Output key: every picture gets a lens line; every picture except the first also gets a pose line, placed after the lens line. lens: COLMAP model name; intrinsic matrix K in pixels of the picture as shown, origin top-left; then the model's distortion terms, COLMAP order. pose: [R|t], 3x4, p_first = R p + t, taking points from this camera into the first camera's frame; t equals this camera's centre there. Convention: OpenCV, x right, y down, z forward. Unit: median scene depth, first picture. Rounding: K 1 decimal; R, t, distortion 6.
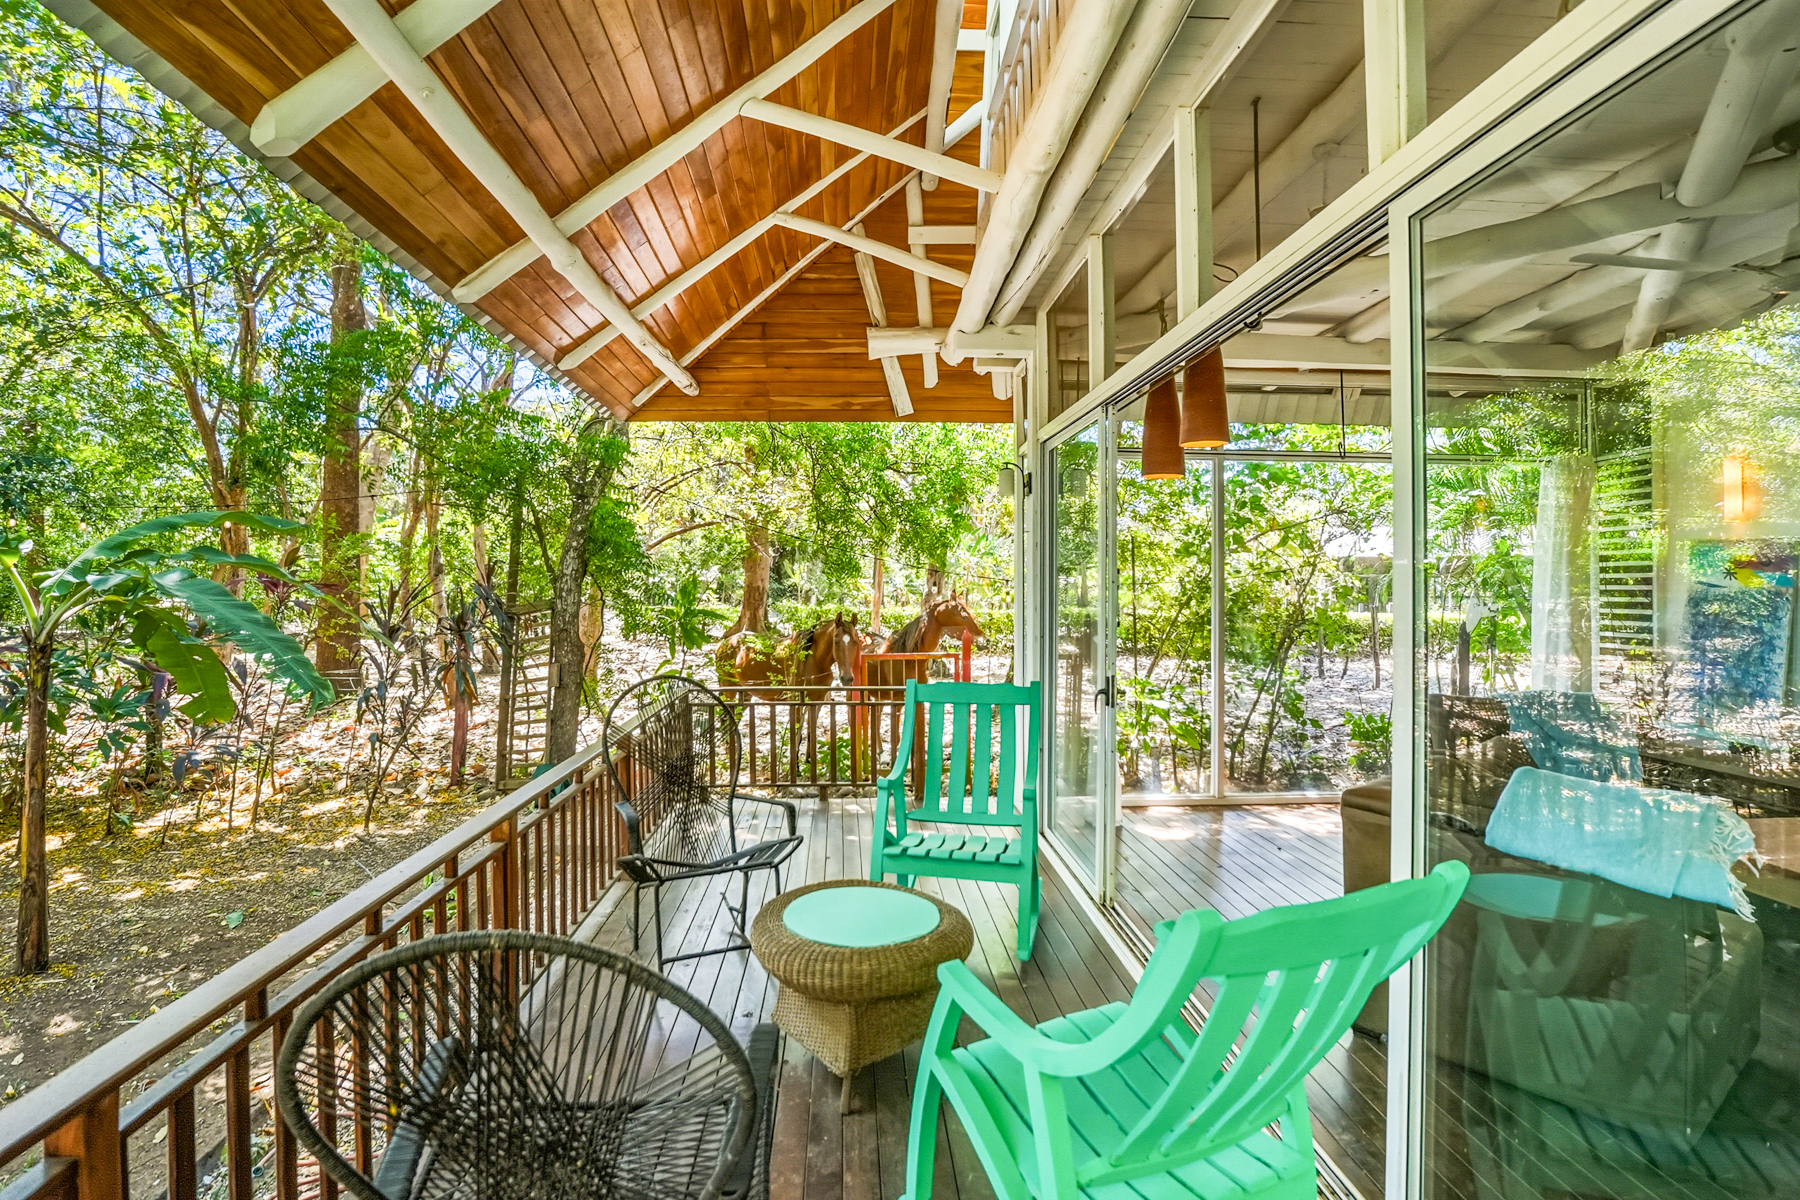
lens RADIAL K [[905.2, 0, 907.3], [0, 905.2, 598.4], [0, 0, 1]] dist [-0.003485, -0.000307]
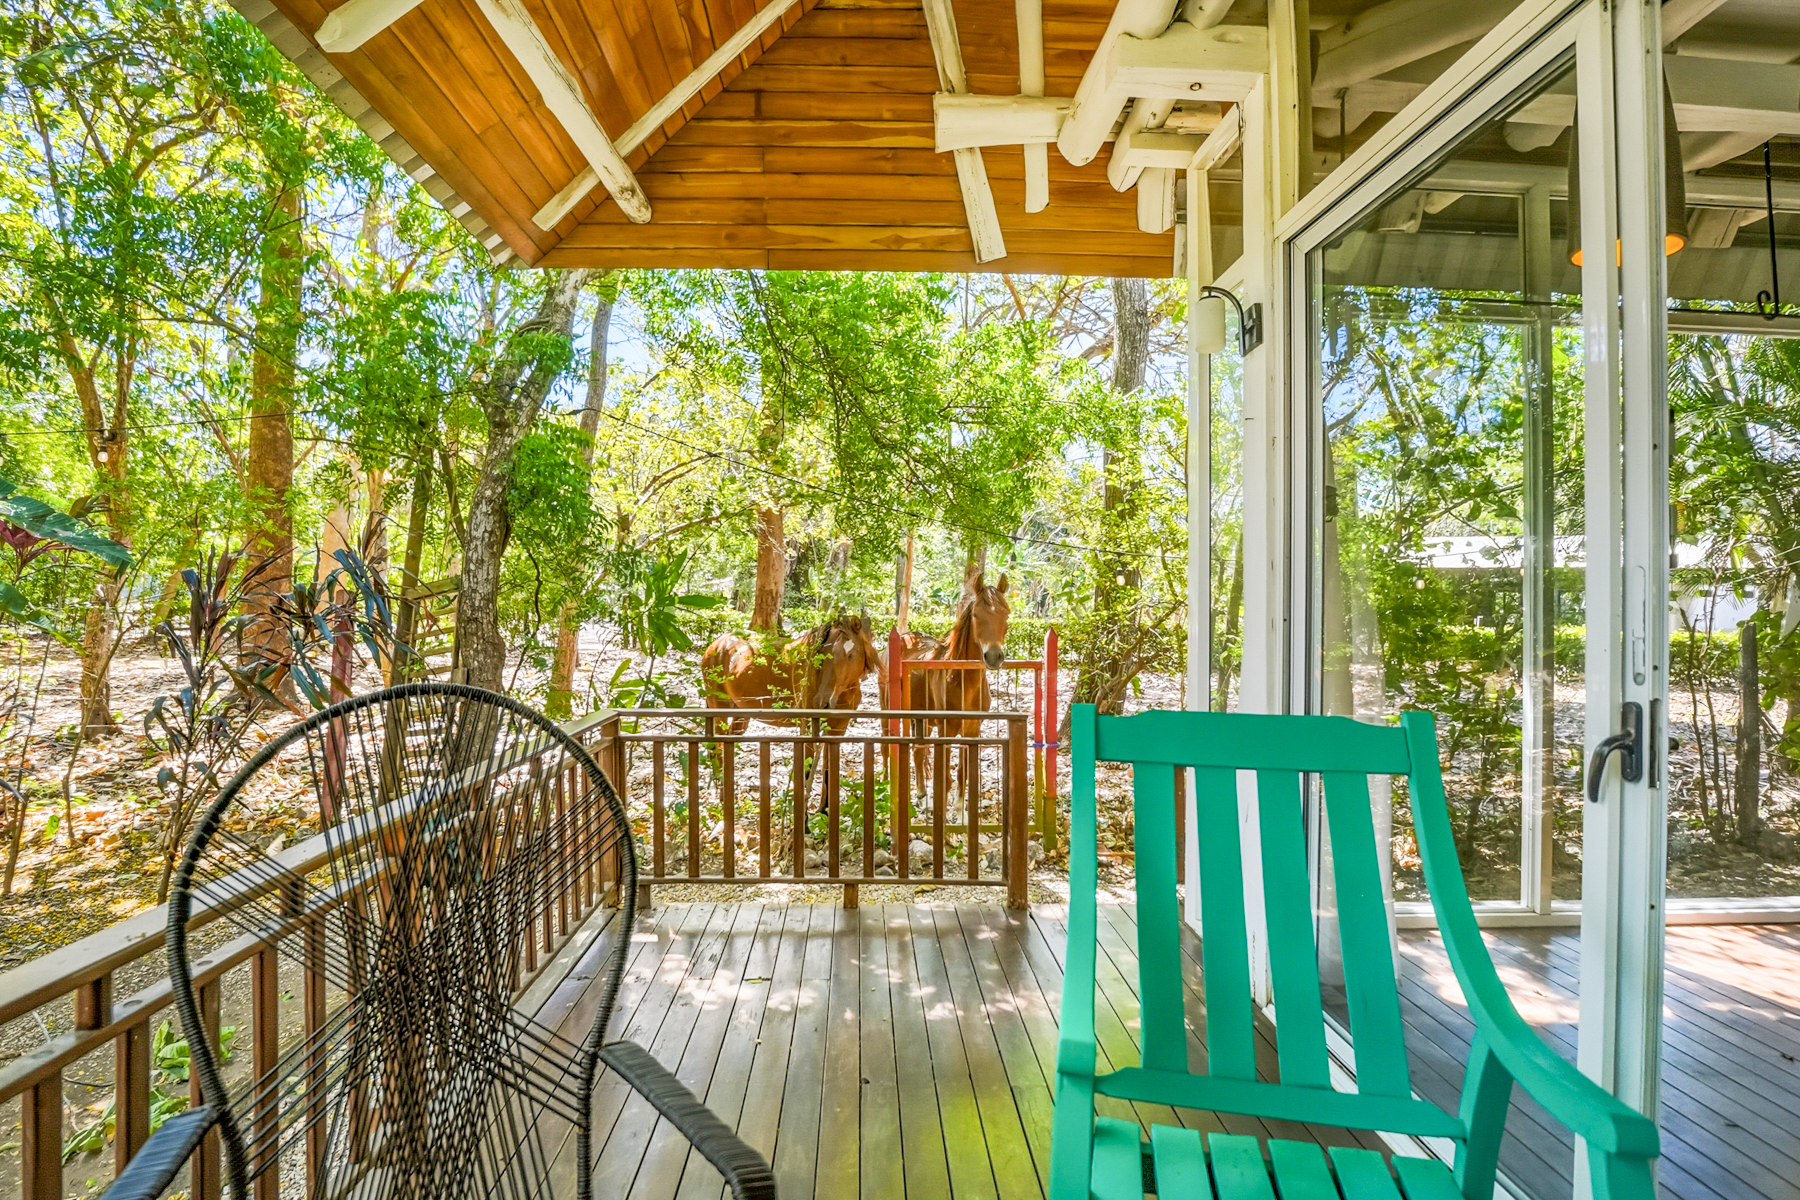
lens RADIAL K [[905.2, 0, 894.2], [0, 905.2, 599.4], [0, 0, 1]] dist [-0.003485, -0.000307]
pose [[0.999338, 0.008998, -0.035242, -0.043282], [-0.009574, 0.999823, -0.016226, 0.033993], [0.035090, 0.016552, 0.999247, 0.391556]]
